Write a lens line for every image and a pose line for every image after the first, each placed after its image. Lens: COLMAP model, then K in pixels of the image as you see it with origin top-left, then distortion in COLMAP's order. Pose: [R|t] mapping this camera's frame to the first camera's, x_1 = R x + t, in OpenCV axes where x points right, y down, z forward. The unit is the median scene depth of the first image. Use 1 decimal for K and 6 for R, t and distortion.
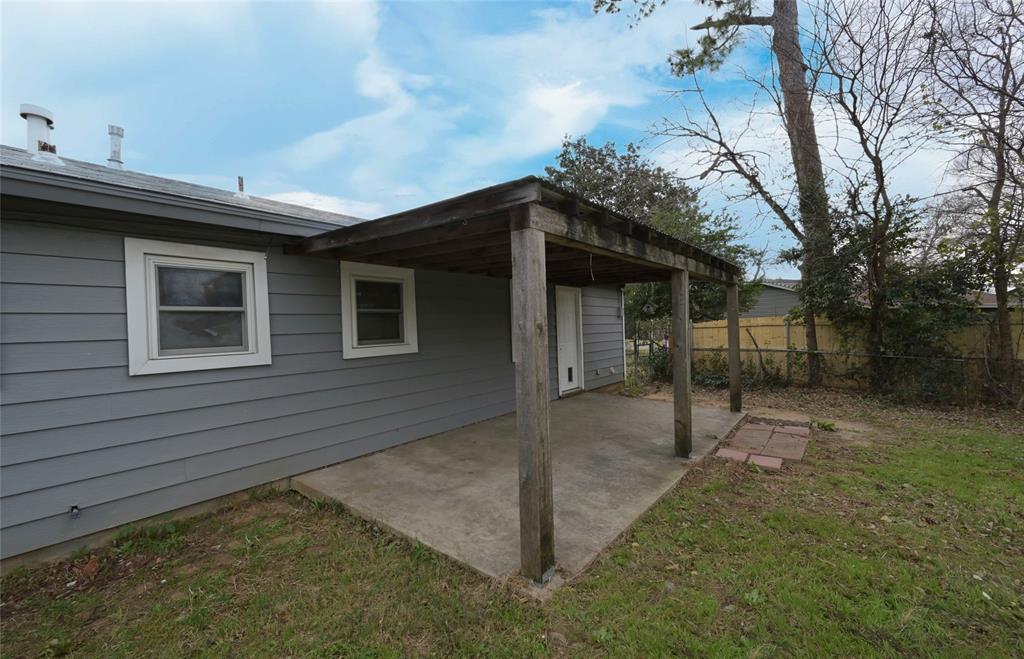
lens RADIAL K [[413.7, 0, 511.9], [0, 413.7, 331.0], [0, 0, 1]] dist [-0.001088, 0.000157]
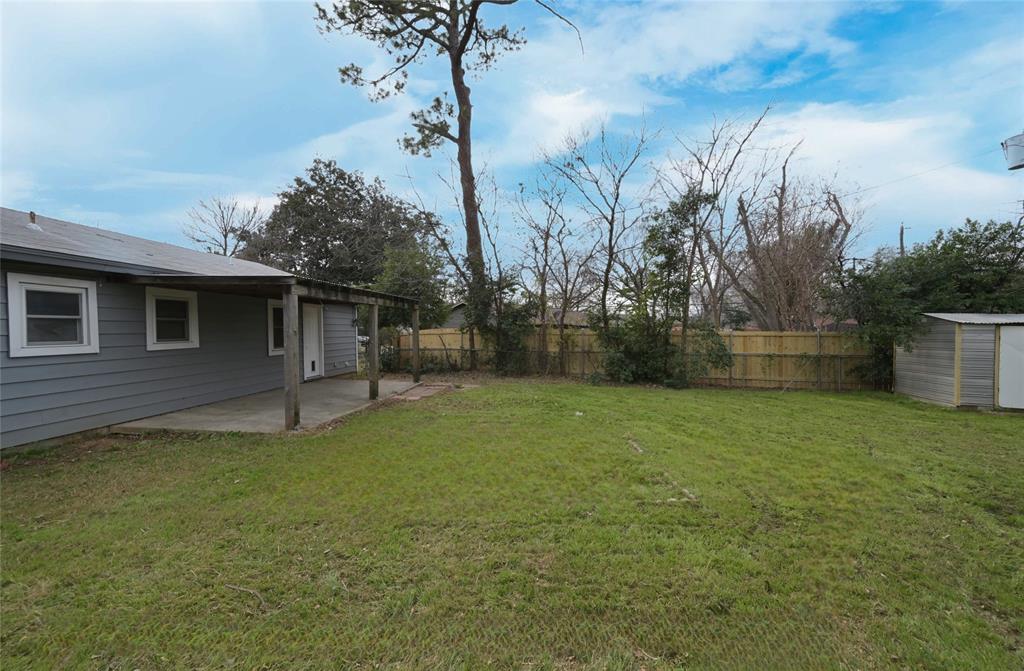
lens RADIAL K [[406.7, 0, 512.2], [0, 406.7, 333.9], [0, 0, 1]] dist [-0.005904, 0.000320]
pose [[0.835584, 0.015331, 0.549148, -0.056160], [-0.010586, 0.999874, -0.011806, 0.005107], [-0.549260, 0.004051, 0.835641, -0.544833]]
